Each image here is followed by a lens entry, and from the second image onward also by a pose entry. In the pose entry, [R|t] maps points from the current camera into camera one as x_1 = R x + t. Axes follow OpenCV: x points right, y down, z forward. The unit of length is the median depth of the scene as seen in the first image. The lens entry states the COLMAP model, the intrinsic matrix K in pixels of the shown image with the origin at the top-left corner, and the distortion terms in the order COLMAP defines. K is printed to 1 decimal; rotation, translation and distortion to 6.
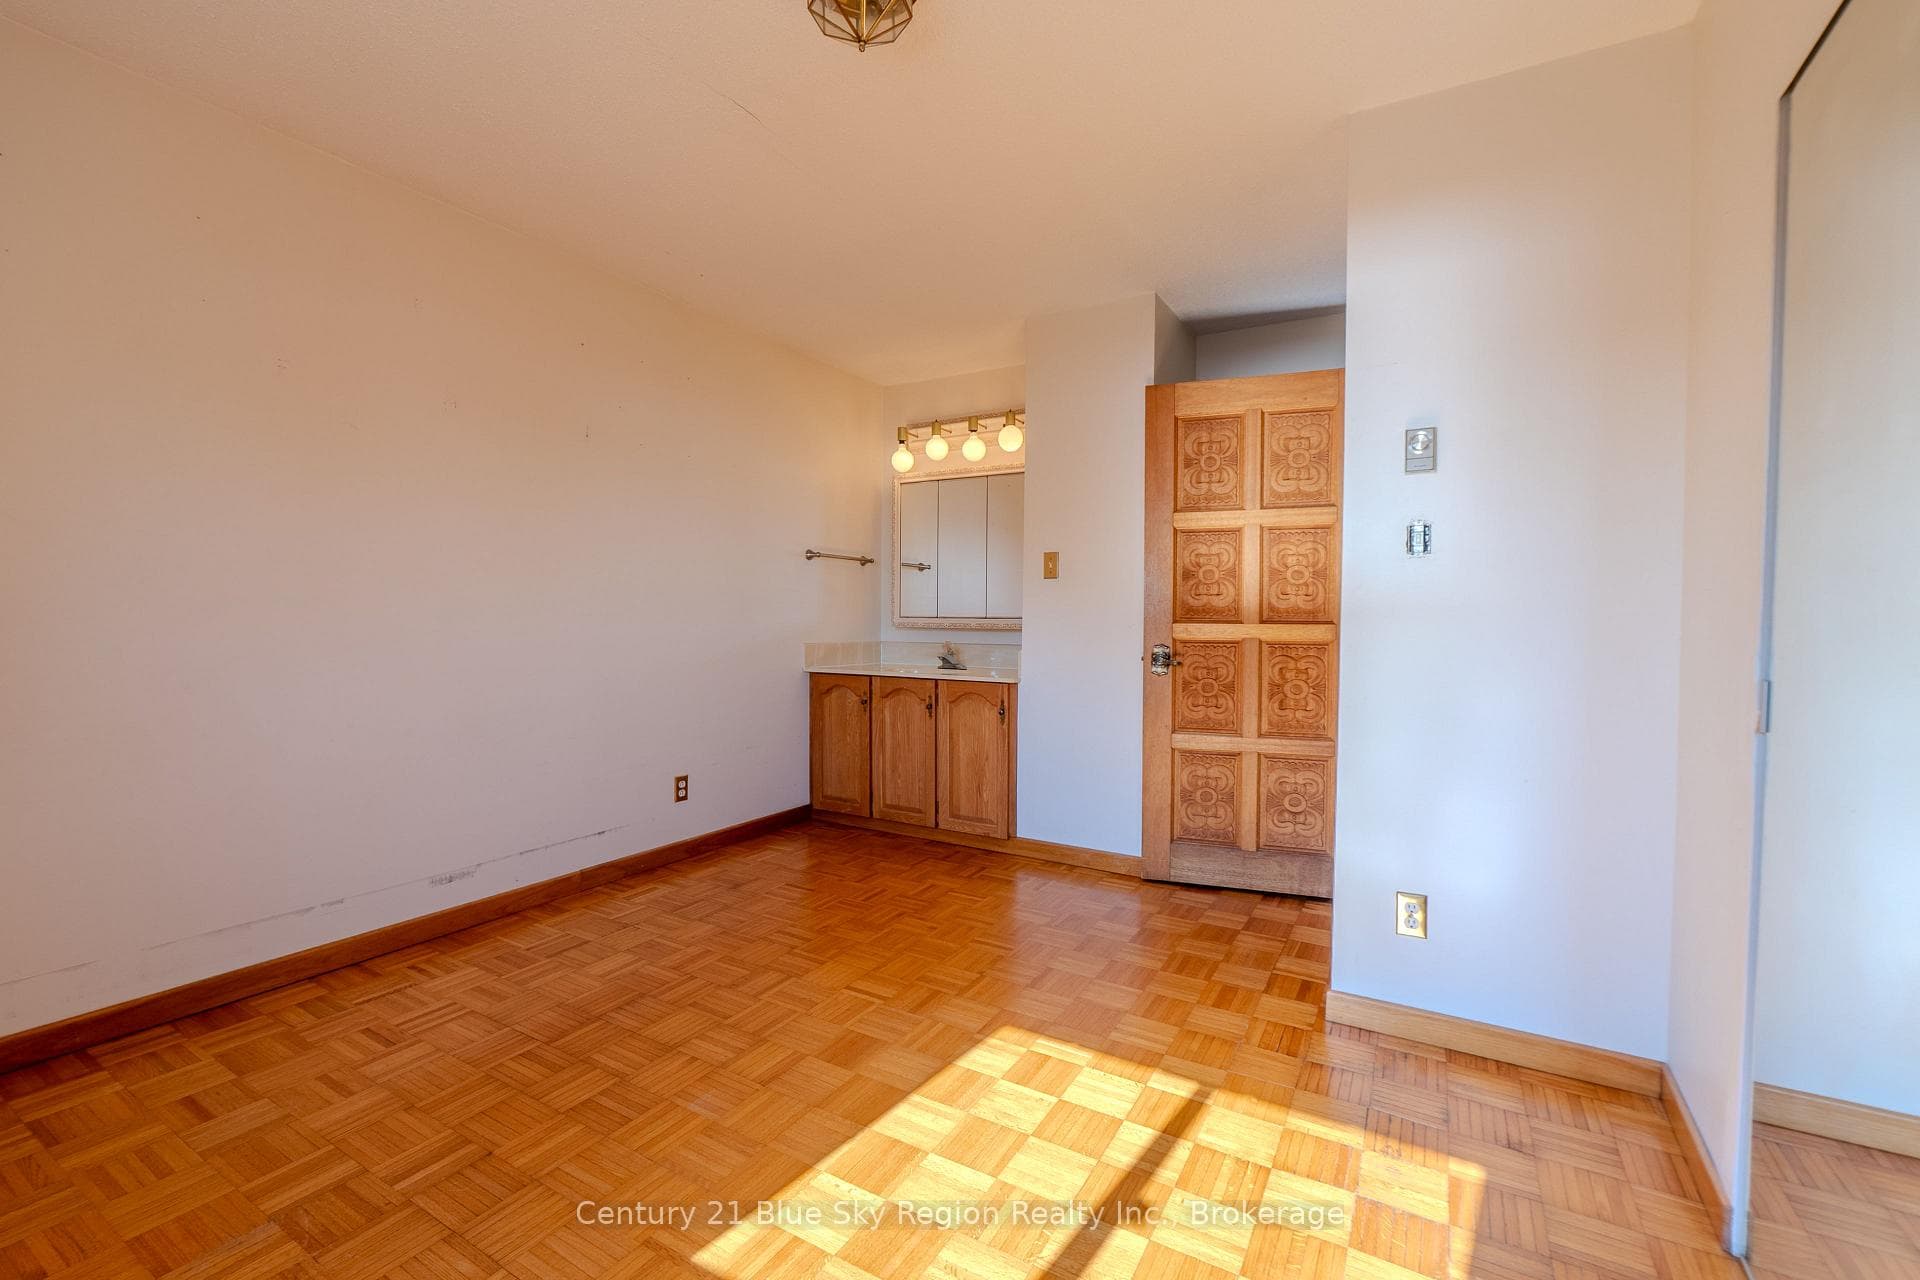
lens RADIAL K [[827.9, 0, 956.3], [0, 827.9, 633.4], [0, 0, 1]] dist [-0.000696, -0.001022]
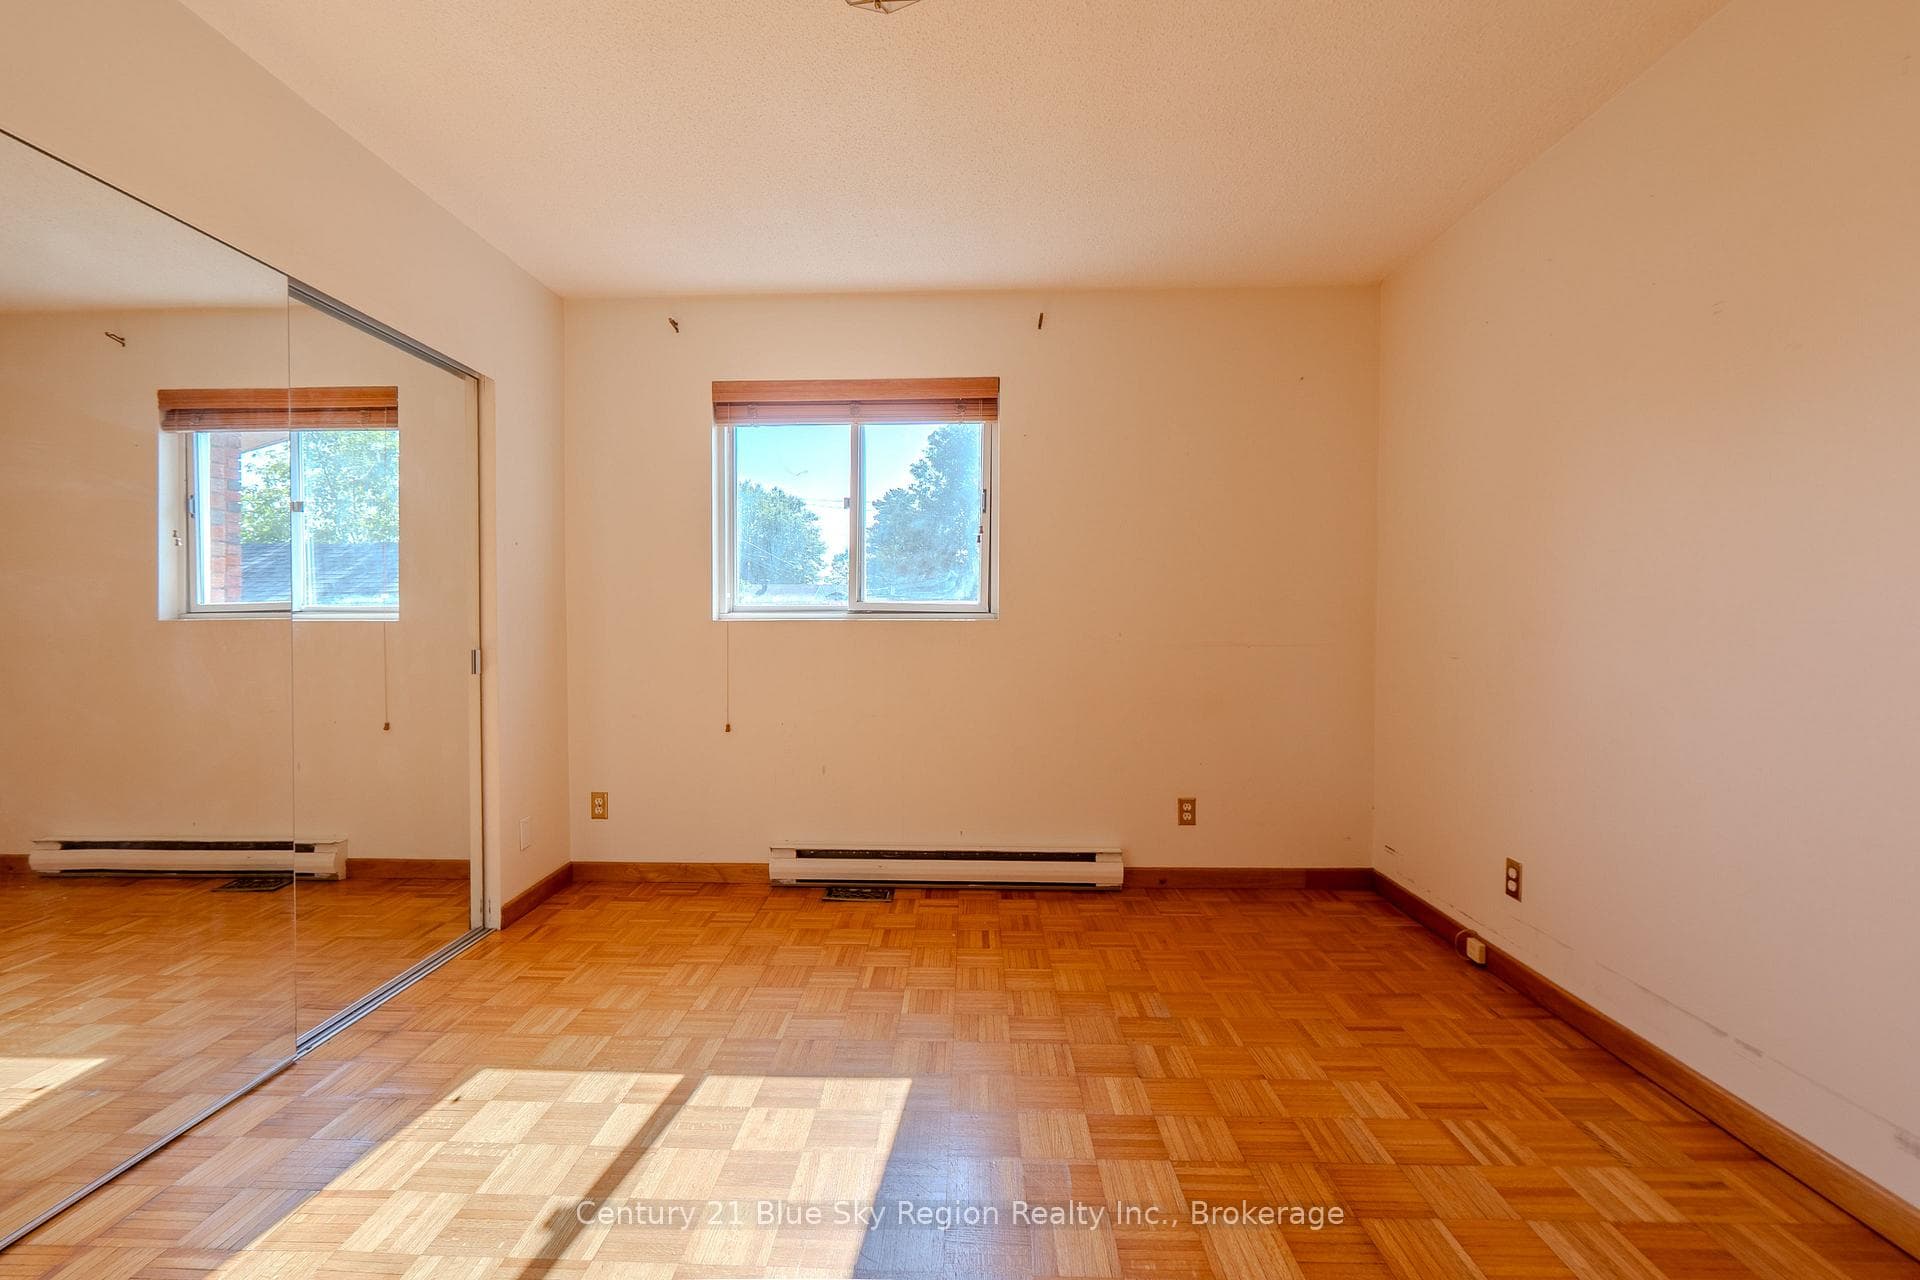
lens RADIAL K [[827.9, 0, 956.3], [0, 827.9, 633.4], [0, 0, 1]] dist [-0.000696, -0.001022]
pose [[-0.870307, -0.001207, -0.492508, 0.213529], [-0.018657, 0.999360, 0.030518, -0.041398], [0.492156, 0.035749, -0.869773, 1.521515]]
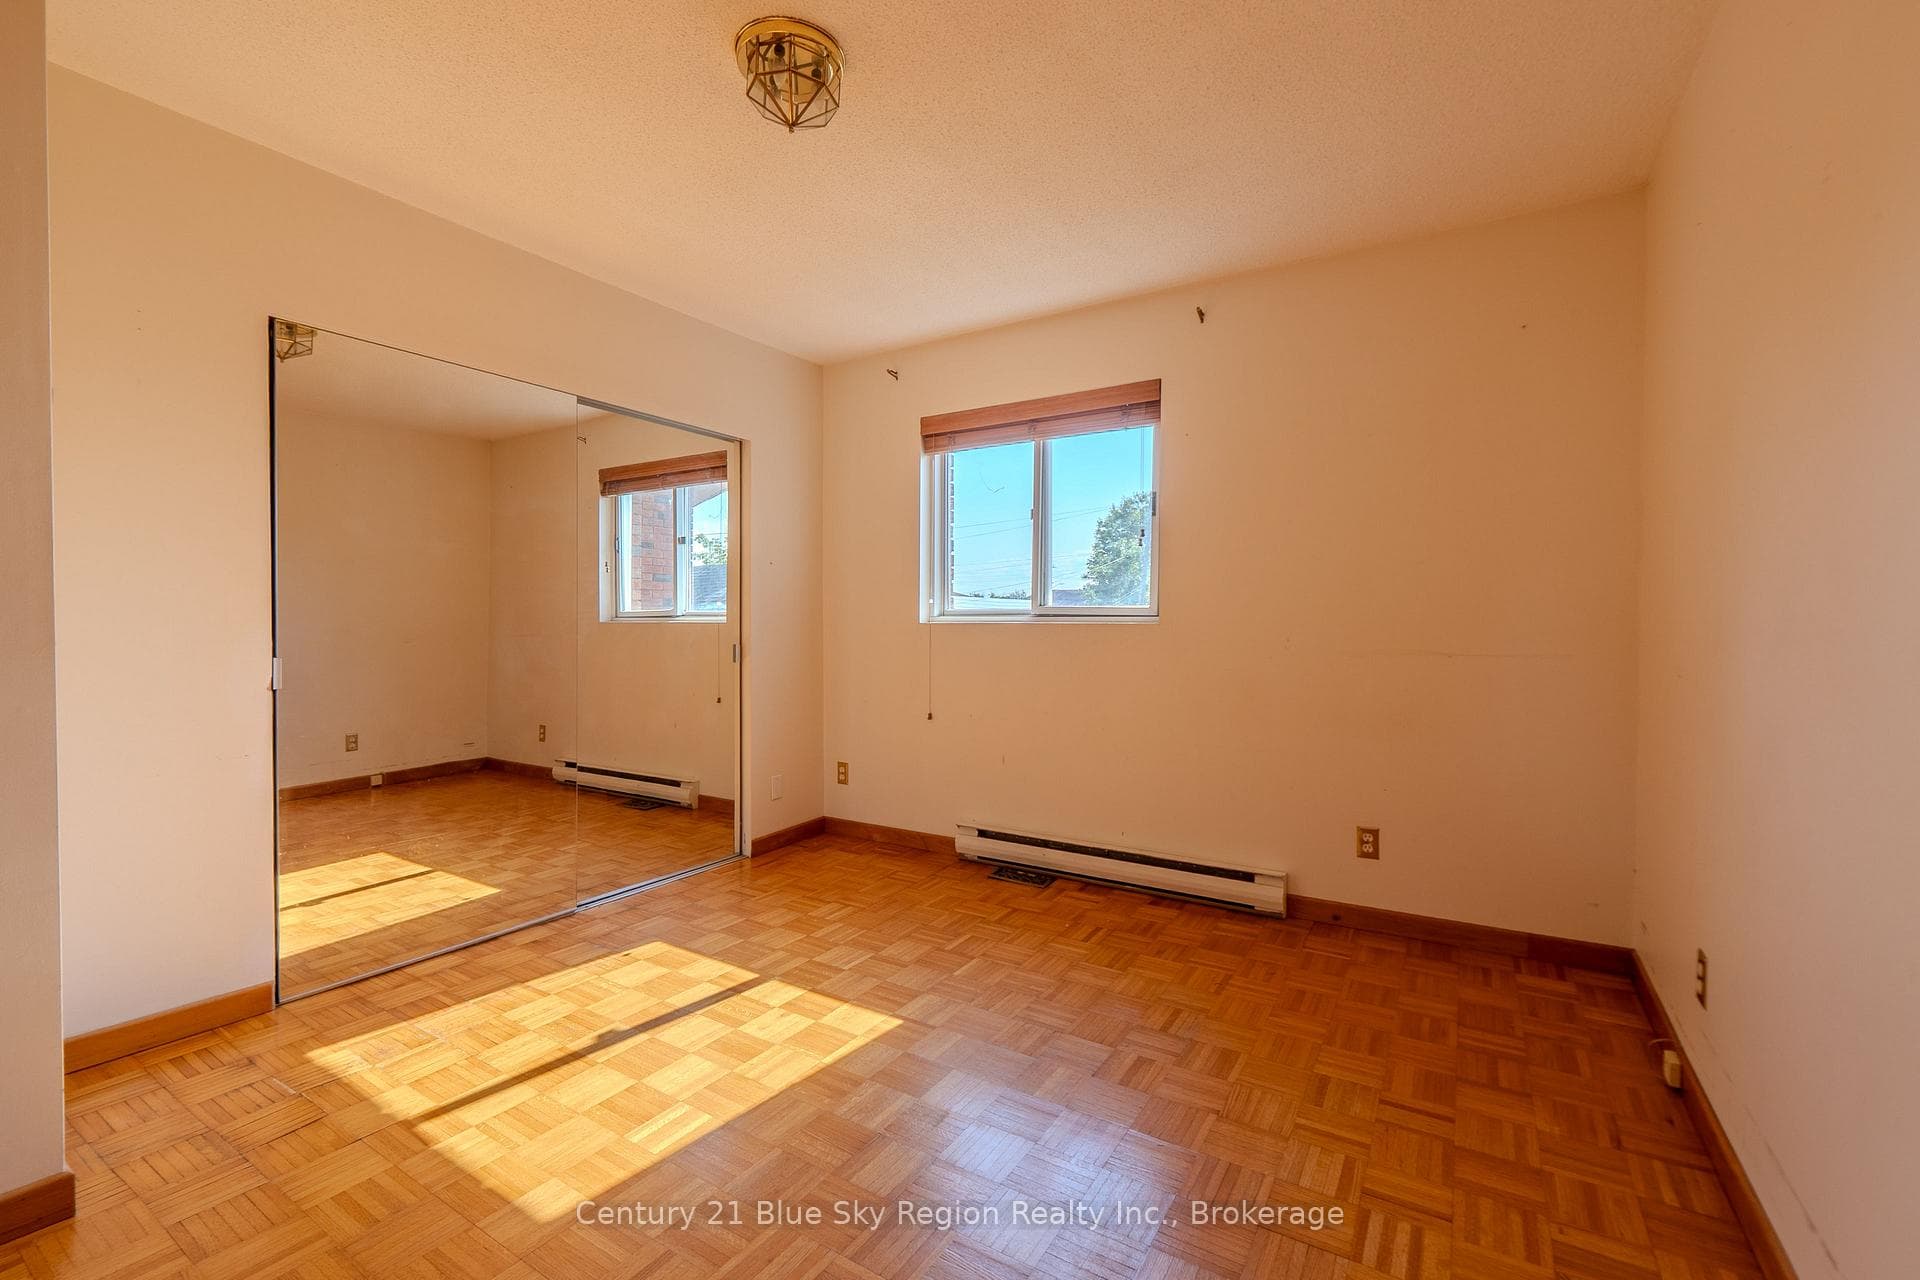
lens RADIAL K [[827.9, 0, 956.3], [0, 827.9, 633.4], [0, 0, 1]] dist [-0.000696, -0.001022]
pose [[-0.999813, -0.011667, 0.015395, -0.300441], [-0.011110, 0.999299, 0.035739, -0.053595], [-0.015801, 0.035561, -0.999243, 1.767752]]
